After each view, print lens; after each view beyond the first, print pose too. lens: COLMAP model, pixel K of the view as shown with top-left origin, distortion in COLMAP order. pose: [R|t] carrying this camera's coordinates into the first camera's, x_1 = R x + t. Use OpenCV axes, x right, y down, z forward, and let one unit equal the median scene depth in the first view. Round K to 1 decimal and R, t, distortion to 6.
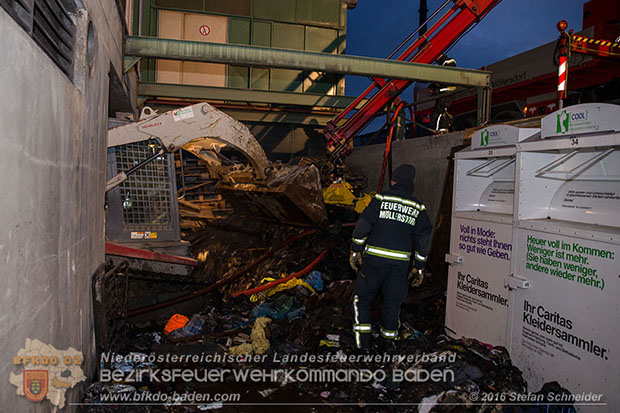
lens RADIAL K [[441.8, 0, 309.2], [0, 441.8, 193.6], [0, 0, 1]] dist [0.001514, 0.000473]
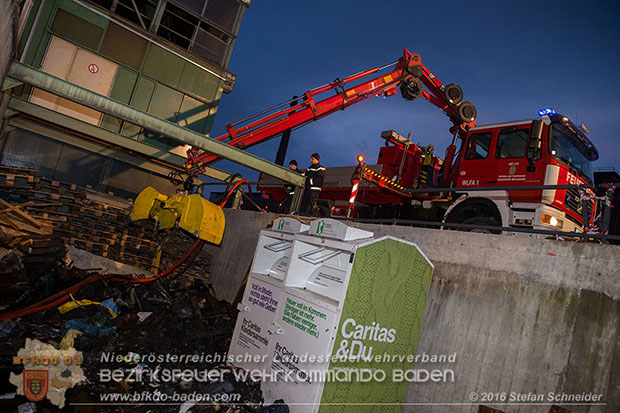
lens RADIAL K [[415.3, 0, 310.0], [0, 415.3, 206.5], [0, 0, 1]] dist [-0.085760, 0.078810]
pose [[0.917846, 0.240562, 0.315736, 0.046566], [-0.207261, 0.968835, -0.135655, -0.019032], [-0.338530, 0.059071, 0.939100, -0.239187]]
